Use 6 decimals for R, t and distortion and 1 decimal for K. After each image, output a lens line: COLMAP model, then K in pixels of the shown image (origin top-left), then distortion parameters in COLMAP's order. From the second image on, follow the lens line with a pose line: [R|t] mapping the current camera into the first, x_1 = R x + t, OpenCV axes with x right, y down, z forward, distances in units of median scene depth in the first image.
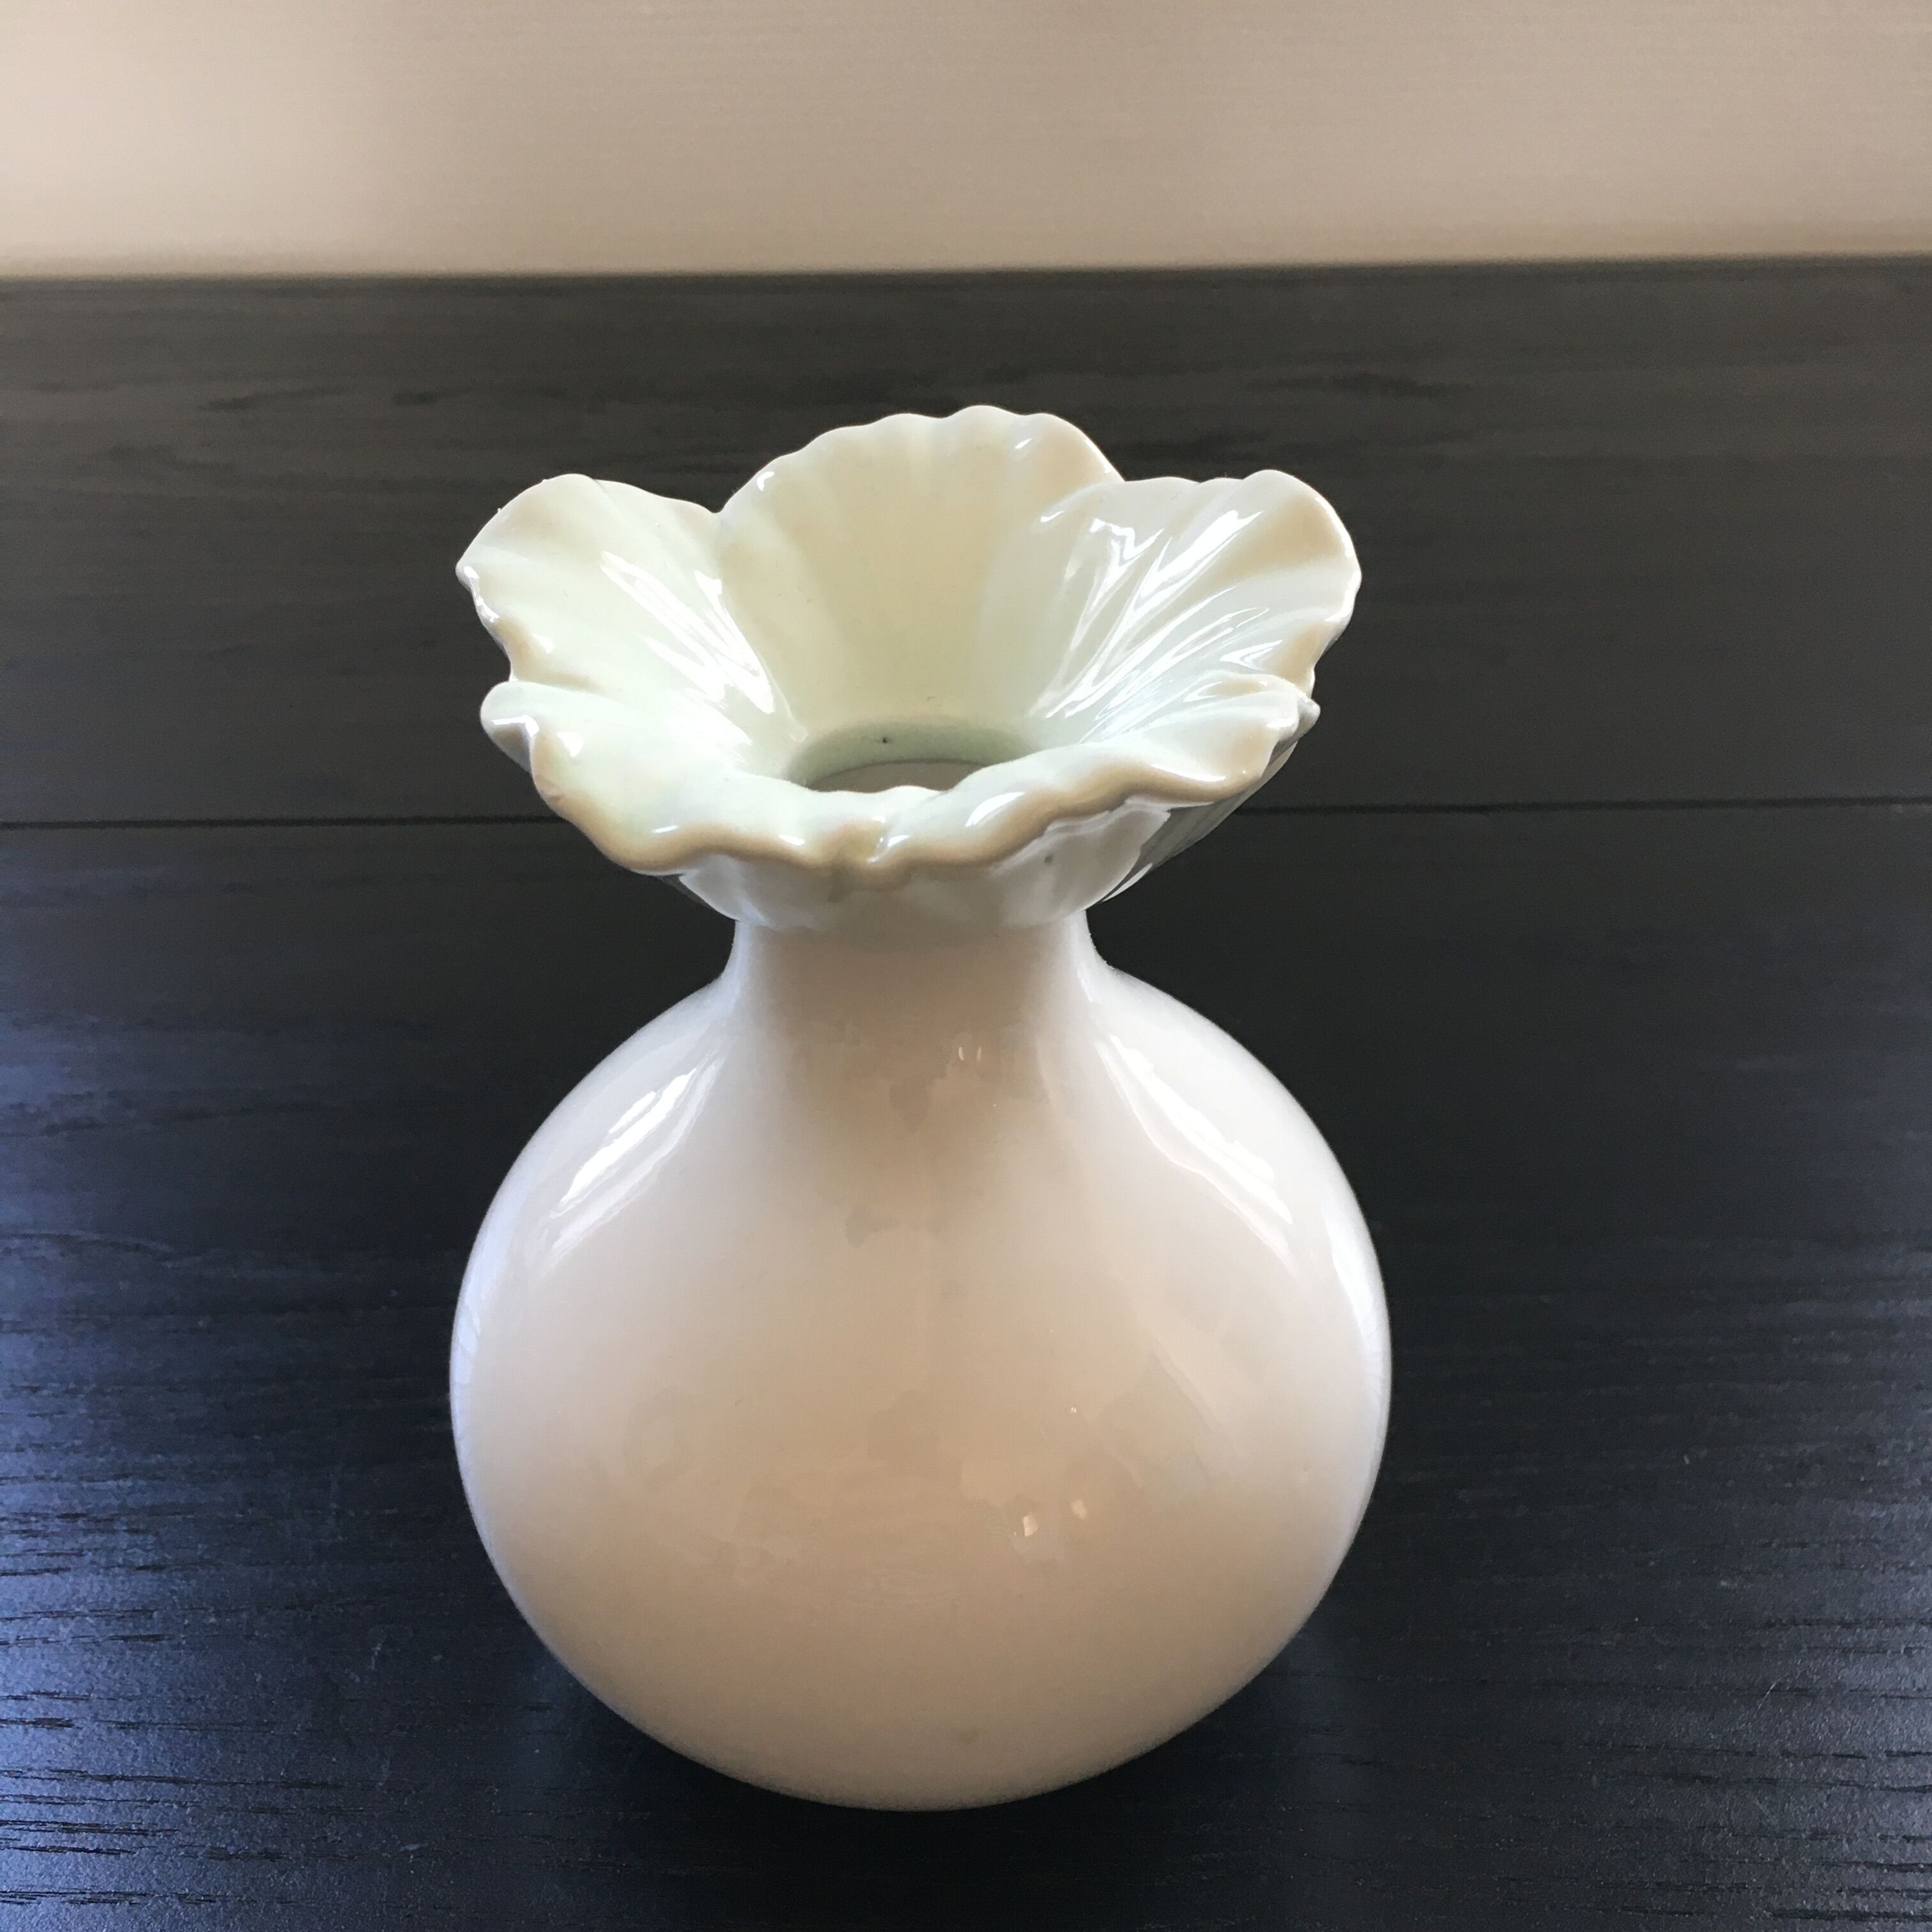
lens RADIAL K [[2299.4, 0, 1082.0], [0, 2299.4, 961.1], [0, 0, 1]] dist [0.102201, -0.125449]
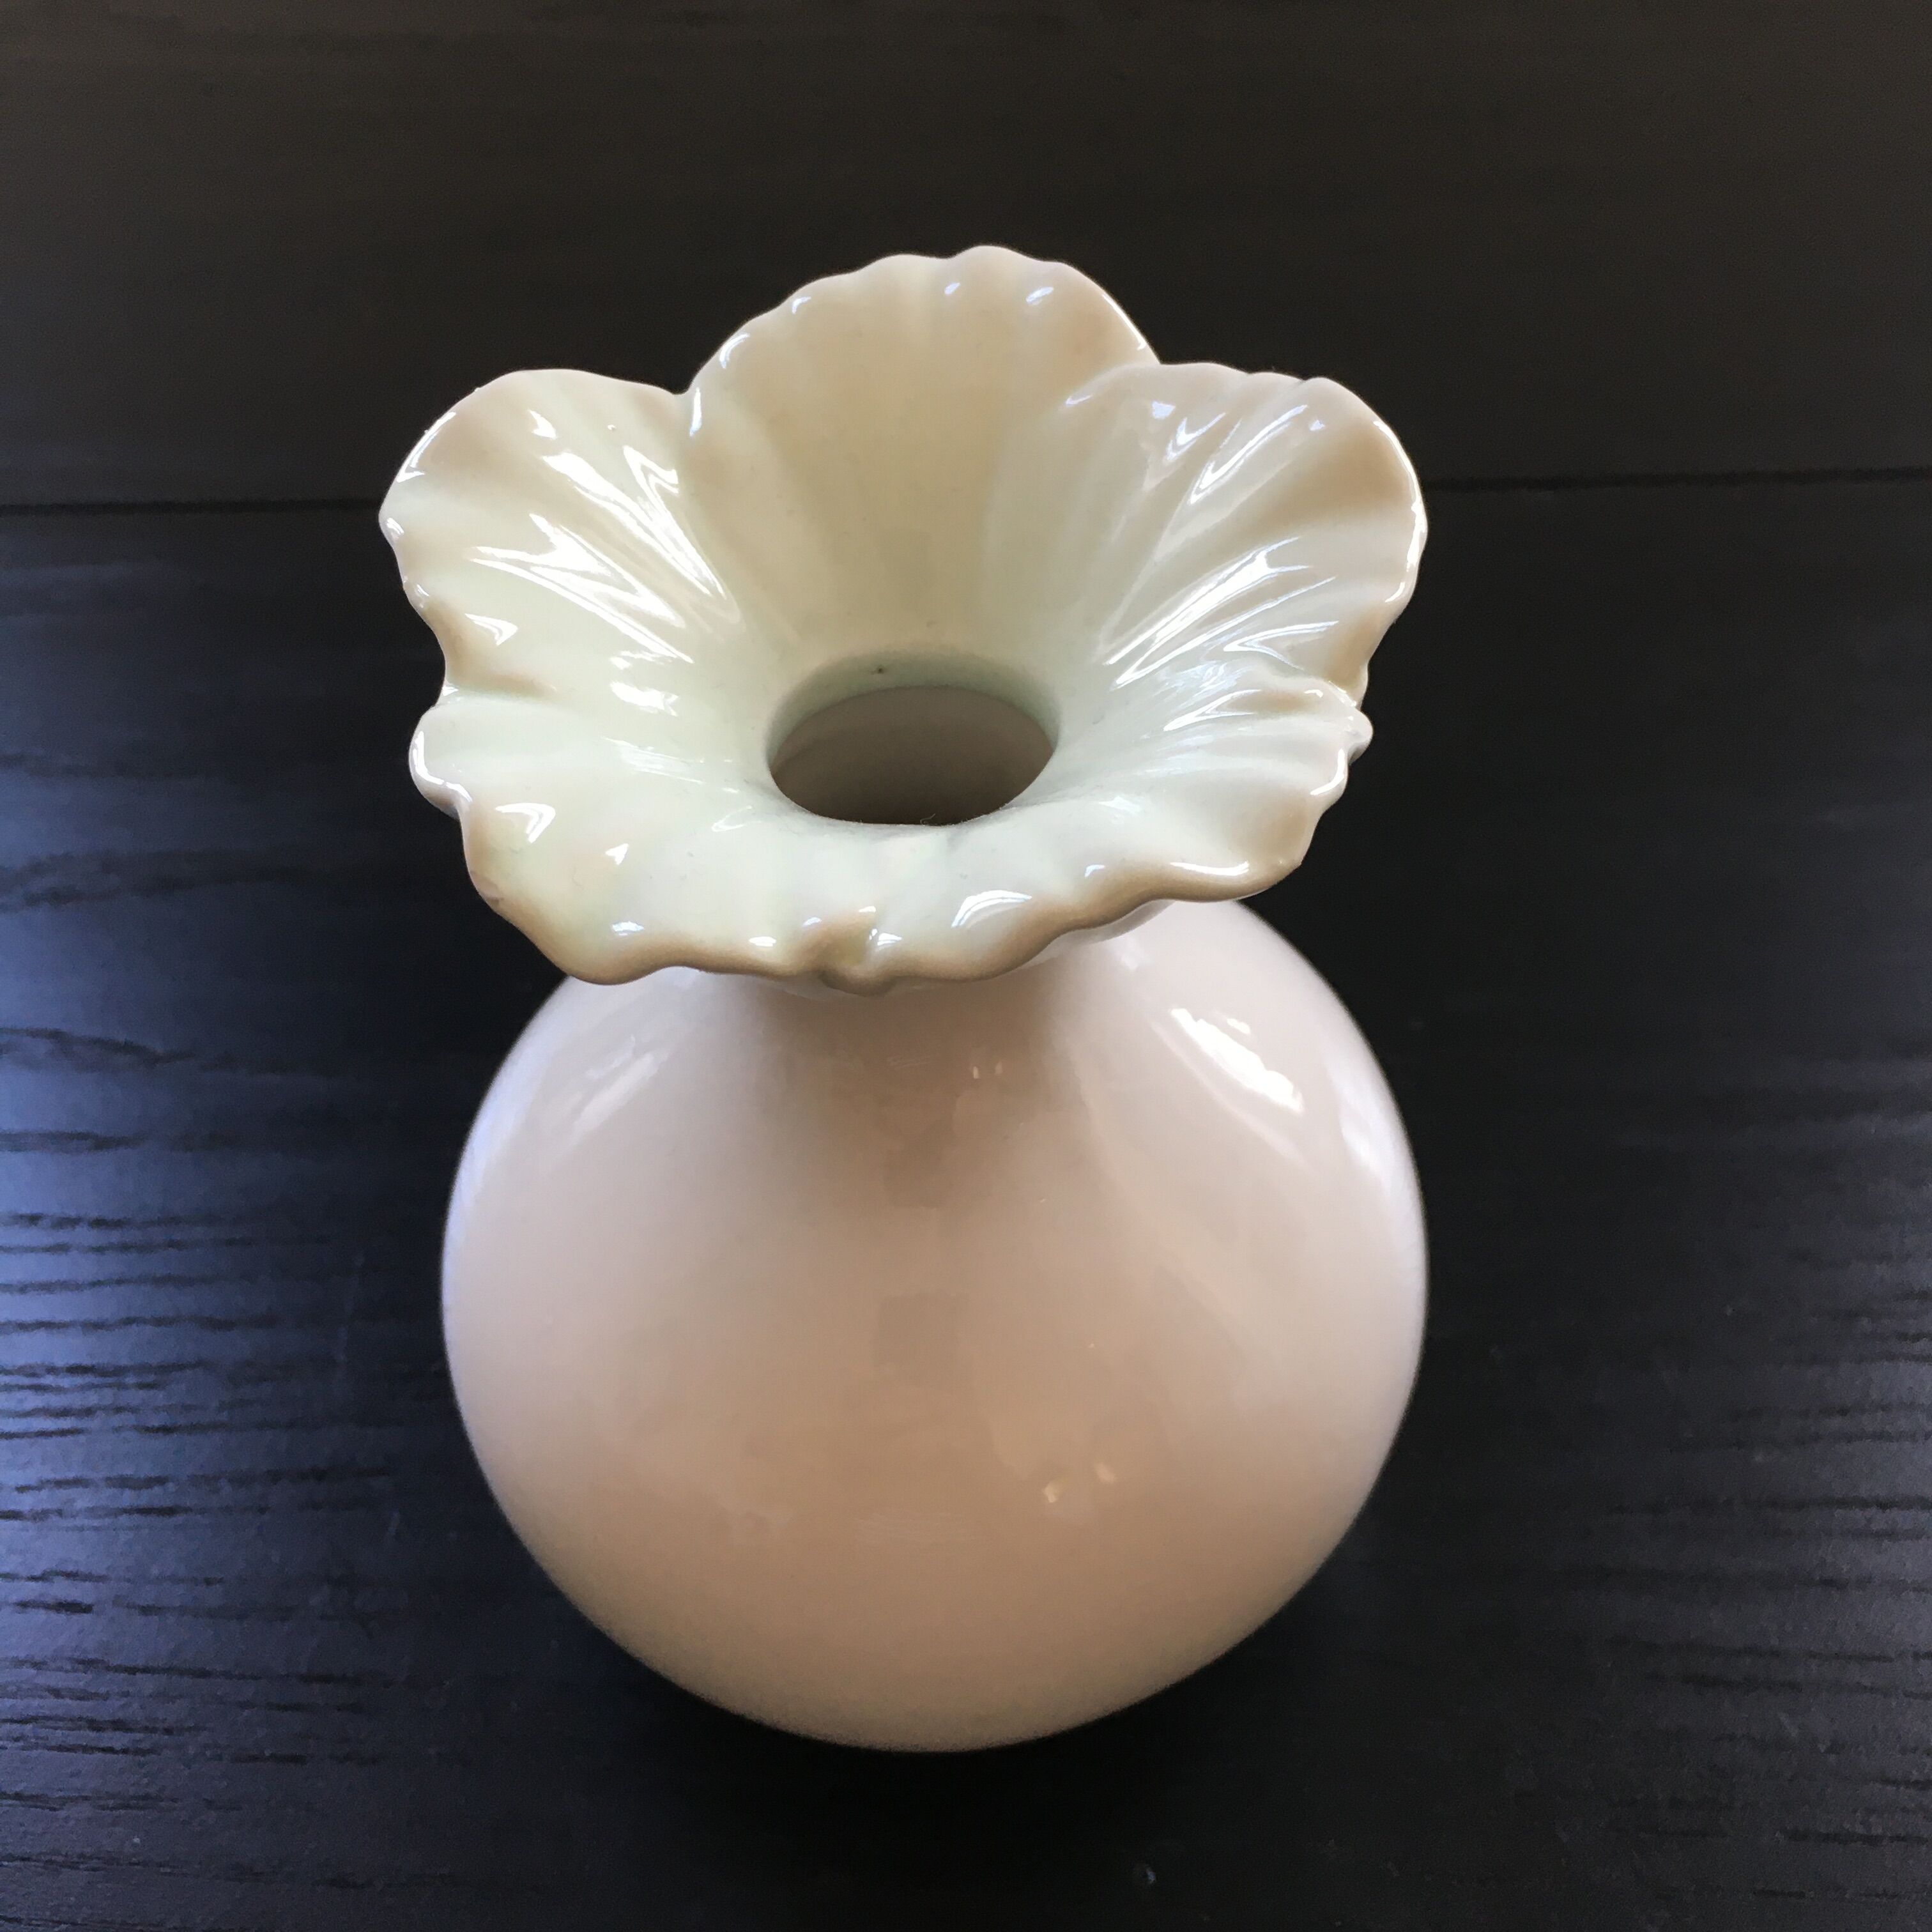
lens RADIAL K [[2299.4, 0, 1082.0], [0, 2299.4, 961.1], [0, 0, 1]] dist [0.102201, -0.125449]
pose [[0.999797, 0.007563, -0.018658, 0.008986], [-0.002802, 0.970009, 0.243053, -0.196799], [0.019937, -0.242951, 0.969834, 0.110714]]
